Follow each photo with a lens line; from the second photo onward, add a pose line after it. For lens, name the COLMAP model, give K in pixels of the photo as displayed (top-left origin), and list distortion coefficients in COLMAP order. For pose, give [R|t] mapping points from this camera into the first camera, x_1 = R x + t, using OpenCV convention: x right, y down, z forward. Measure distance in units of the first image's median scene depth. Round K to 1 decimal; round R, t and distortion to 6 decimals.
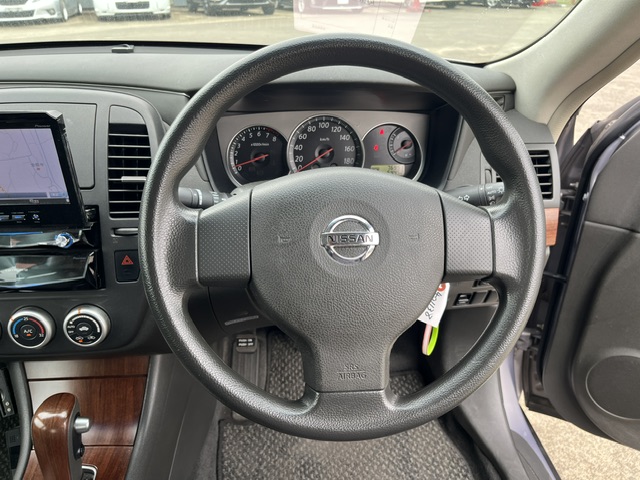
lens RADIAL K [[491.9, 0, 328.8], [0, 491.9, 241.7], [0, 0, 1]] dist [0.042355, -0.076678]
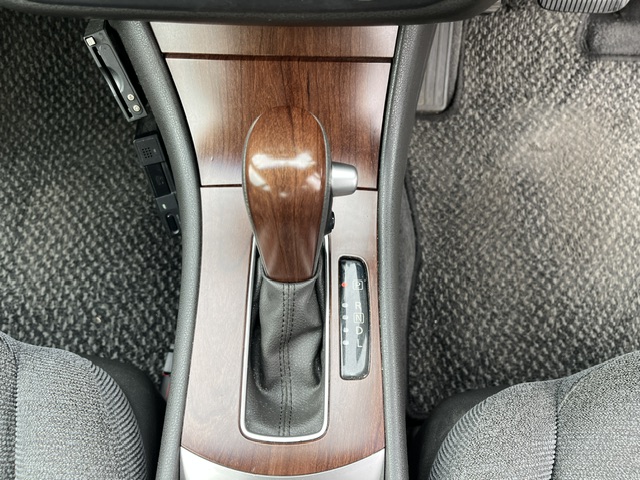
lens RADIAL K [[491.9, 0, 323.3], [0, 491.9, 236.8], [0, 0, 1]] dist [0.042355, -0.076678]
pose [[0.995696, 0.084169, -0.038798, -0.405026], [-0.041252, 0.777344, 0.627721, 0.098474], [0.082994, -0.623419, 0.777471, 0.496287]]
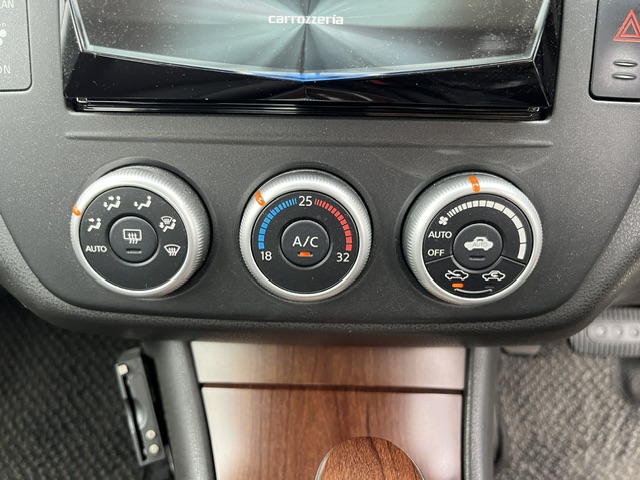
lens RADIAL K [[491.9, 0, 321.2], [0, 491.9, 243.7], [0, 0, 1]] dist [0.042355, -0.076678]
pose [[0.994925, 0.045951, -0.089515, -0.461605], [-0.046288, 0.998927, -0.001697, 0.147527], [0.089341, 0.005832, 0.995984, 0.558579]]
